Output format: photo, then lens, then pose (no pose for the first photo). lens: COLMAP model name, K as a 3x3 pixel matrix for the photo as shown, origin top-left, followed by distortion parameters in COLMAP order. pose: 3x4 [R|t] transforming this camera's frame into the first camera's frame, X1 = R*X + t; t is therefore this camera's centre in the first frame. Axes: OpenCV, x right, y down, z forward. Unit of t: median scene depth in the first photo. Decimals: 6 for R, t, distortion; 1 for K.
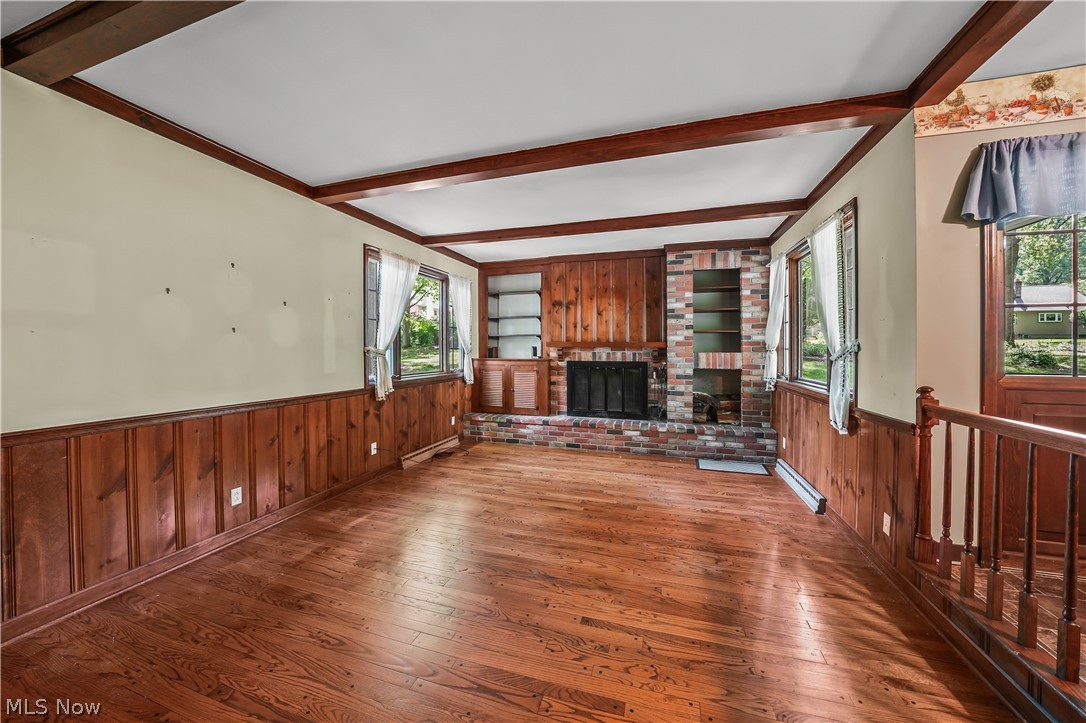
lens RADIAL K [[374.0, 0, 543.0], [0, 374.0, 356.5], [0, 0, 1]] dist [-0.001766, 0.000675]
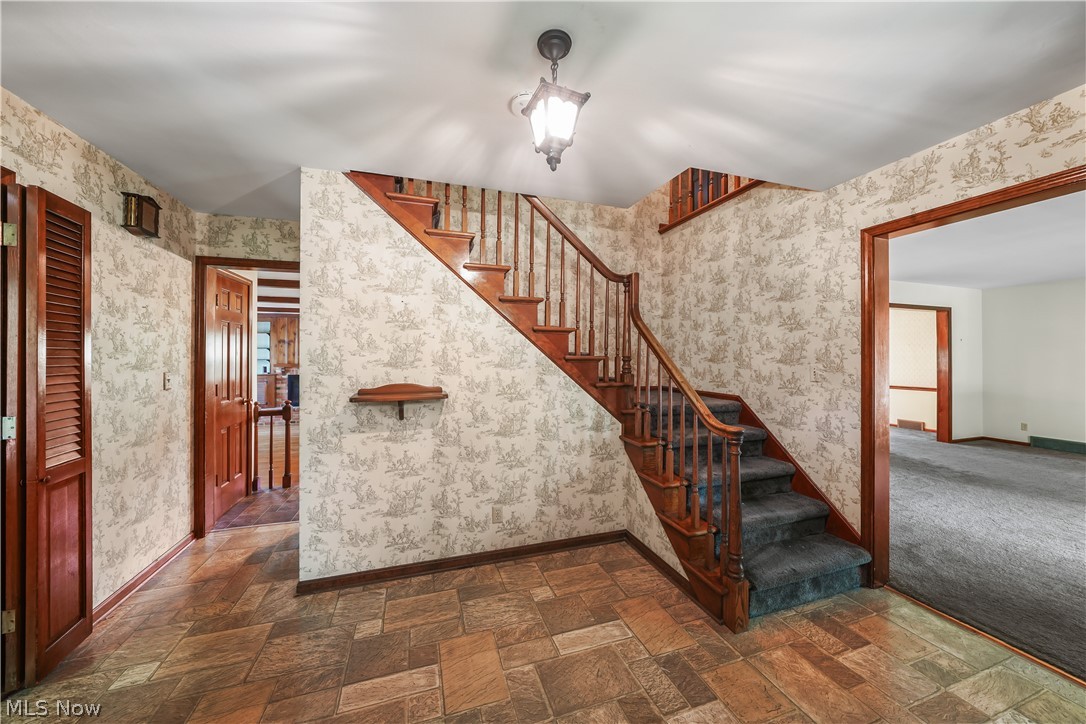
lens RADIAL K [[374.0, 0, 538.5], [0, 374.0, 359.4], [0, 0, 1]] dist [-0.001766, 0.000675]
pose [[0.820873, 0.009309, 0.571035, 0.029416], [0.007450, 0.999608, -0.027005, -0.005259], [-0.571062, 0.026422, 0.820482, -1.148203]]
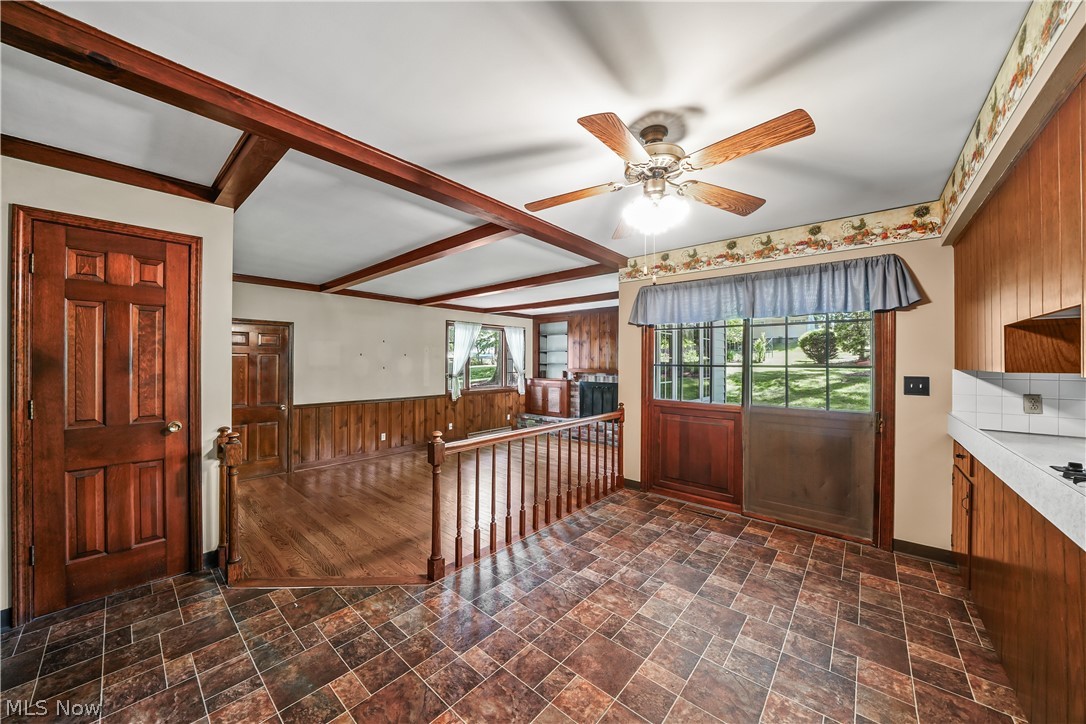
lens RADIAL K [[374.0, 0, 563.5], [0, 374.0, 360.2], [0, 0, 1]] dist [-0.001766, 0.000675]
pose [[0.927363, 0.005101, -0.374128, 0.596939], [-0.013904, 0.999686, -0.020835, -0.043577], [0.373904, 0.024523, 0.927143, -0.416881]]
